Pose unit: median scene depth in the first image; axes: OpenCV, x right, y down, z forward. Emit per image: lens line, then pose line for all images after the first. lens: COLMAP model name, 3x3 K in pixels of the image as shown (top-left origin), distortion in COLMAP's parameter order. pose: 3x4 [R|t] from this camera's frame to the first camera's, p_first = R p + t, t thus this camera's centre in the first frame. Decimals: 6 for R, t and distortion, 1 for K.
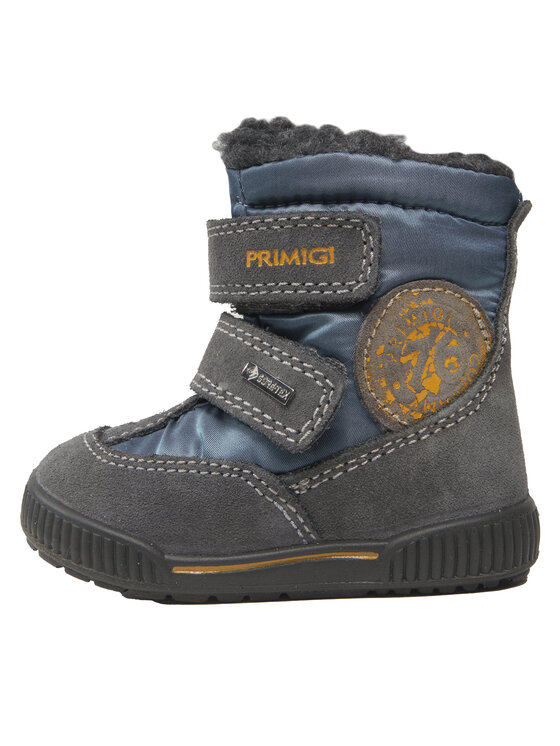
lens RADIAL K [[1065.1, 0, 277.2], [0, 1065.1, 369.2], [0, 0, 1]] dist [0.018167, 0.000000]
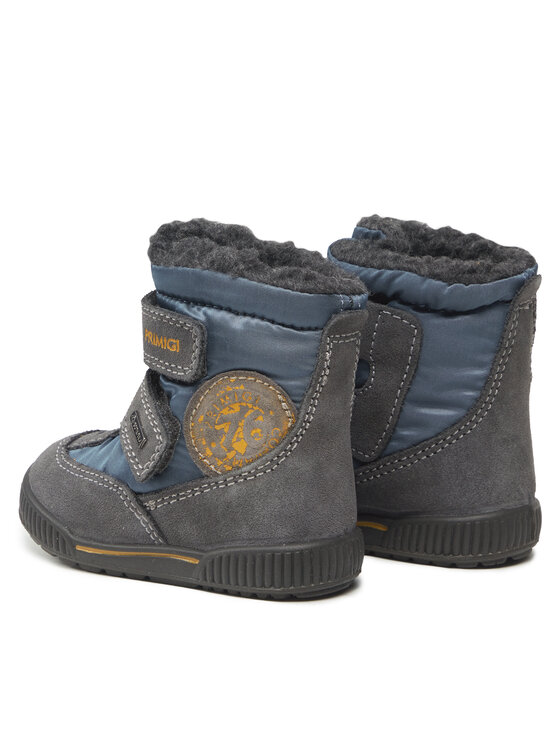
lens RADIAL K [[3544.5, 0, 279.8], [0, 3544.5, 372.6], [0, 0, 1]] dist [-0.961768, 0.000000]
pose [[0.840641, 0.139823, -0.523232, 2.562480], [-0.050102, 0.982034, 0.181933, -0.912201], [0.539270, -0.126725, 0.832544, -2.752883]]
